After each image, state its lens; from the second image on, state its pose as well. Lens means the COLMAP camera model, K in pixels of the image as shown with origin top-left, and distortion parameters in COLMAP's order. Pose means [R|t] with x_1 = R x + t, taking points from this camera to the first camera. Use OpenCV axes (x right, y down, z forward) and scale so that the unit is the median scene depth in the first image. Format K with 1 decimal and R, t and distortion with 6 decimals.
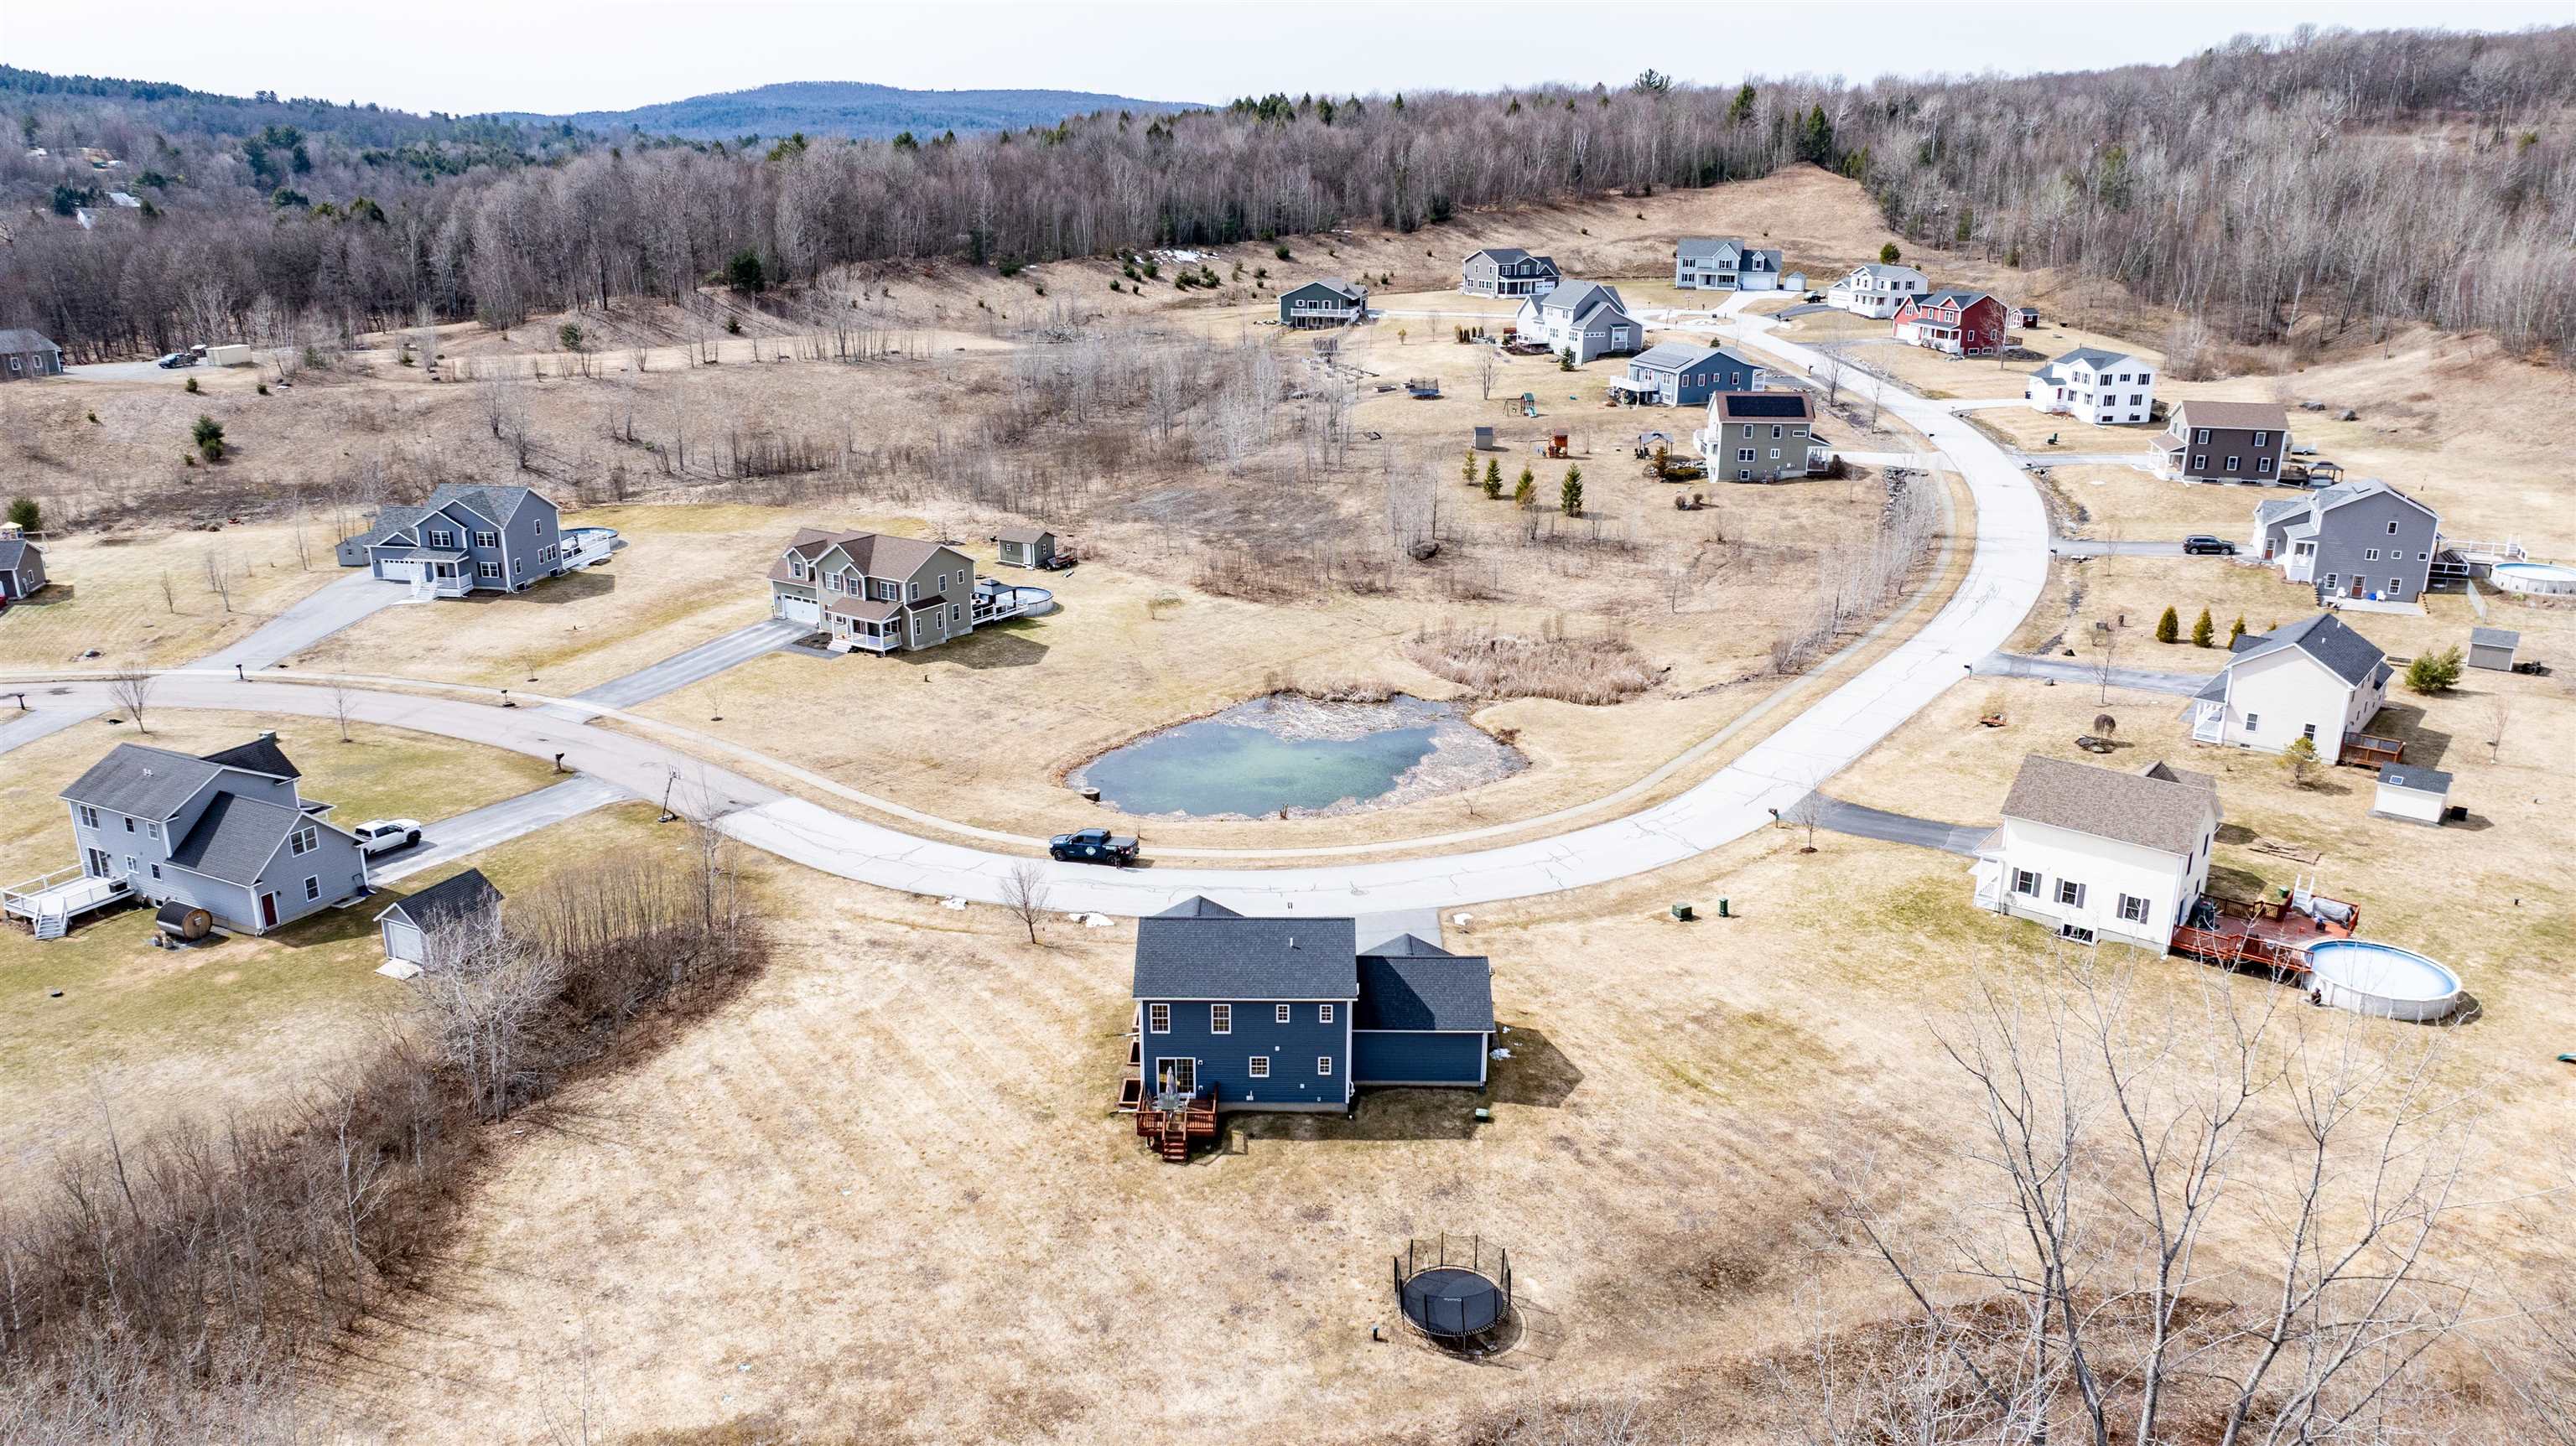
lens RADIAL K [[1793.8, 0, 1288.0], [0, 1793.8, 723.0], [0, 0, 1]] dist [-0.007632, -0.039966]
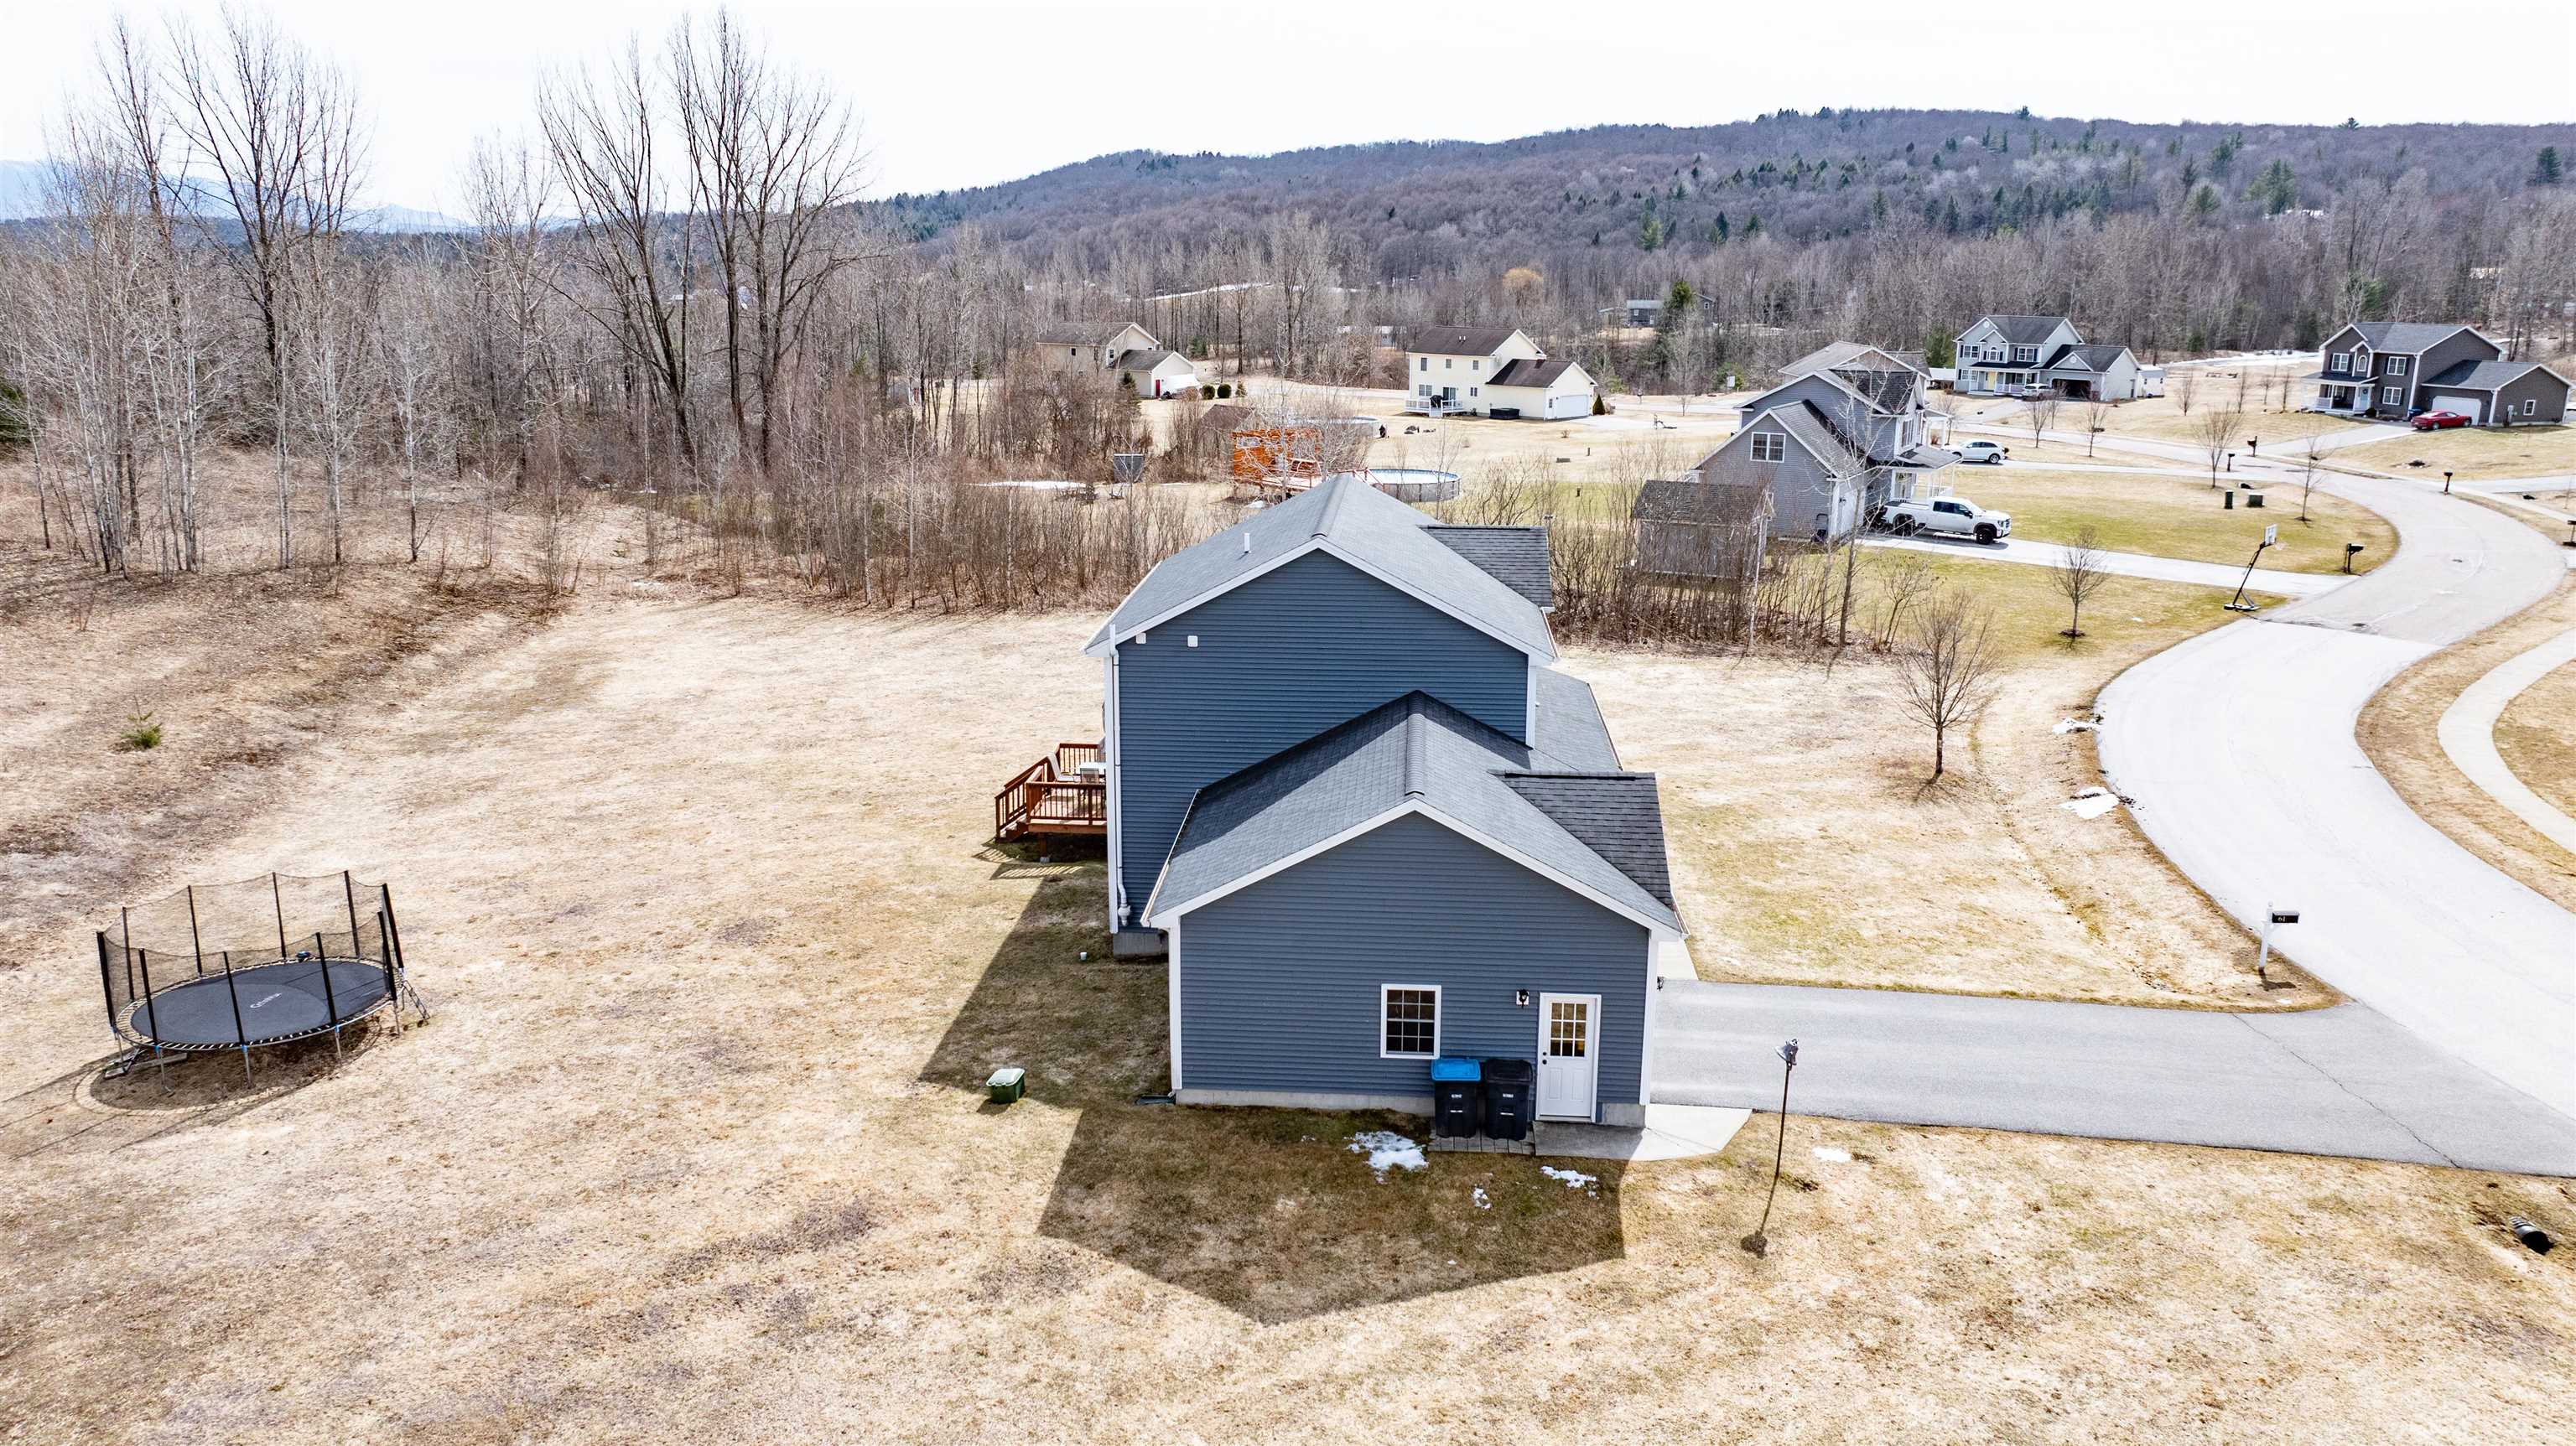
lens RADIAL K [[1801.8, 0, 1302.7], [0, 1801.8, 712.7], [0, 0, 1]] dist [-0.018018, 0.002760]
pose [[-0.061837, 0.235836, -0.969823, 0.219257], [-0.309584, 0.919226, 0.243271, 0.027826], [0.948859, 0.315285, 0.016168, 0.536705]]
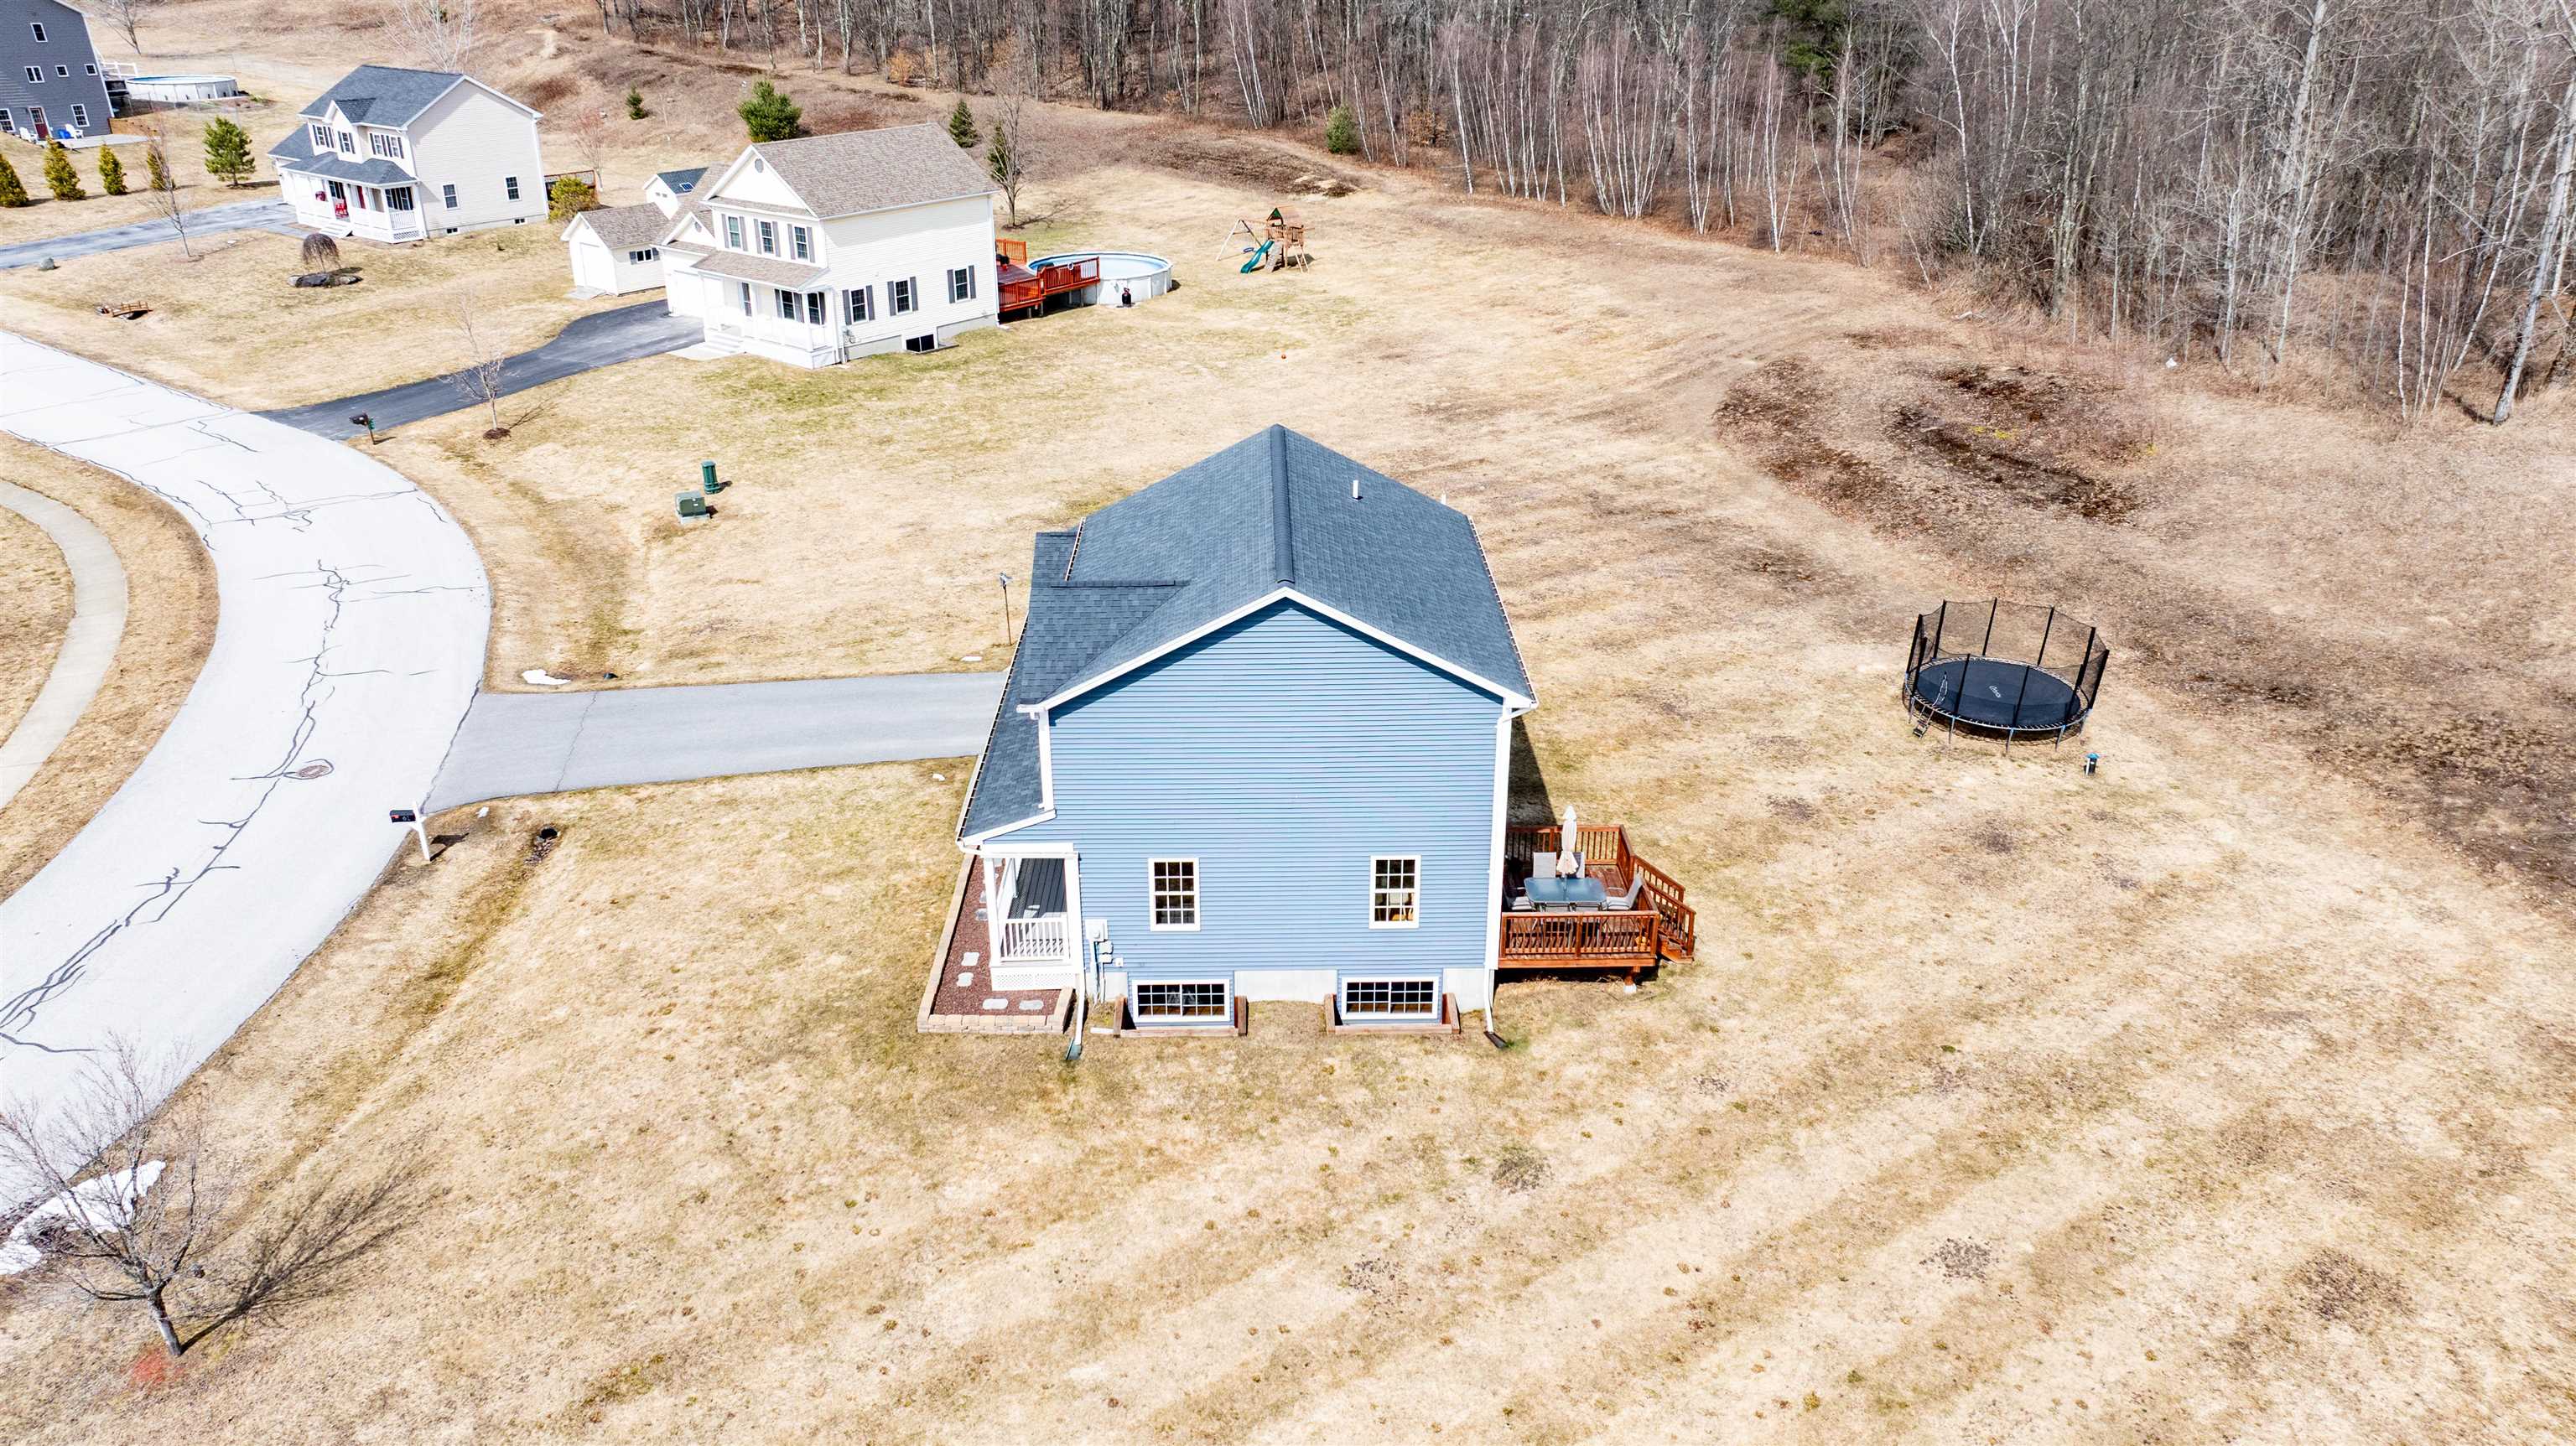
lens RADIAL K [[1812.5, 0, 1295.2], [0, 1812.5, 712.1], [0, 0, 1]] dist [-0.050127, 0.066288]
pose [[-0.028688, -0.411452, 0.910980, -0.222636], [0.303276, 0.864814, 0.400151, -0.006055], [-0.952471, 0.287758, 0.099974, 0.520045]]
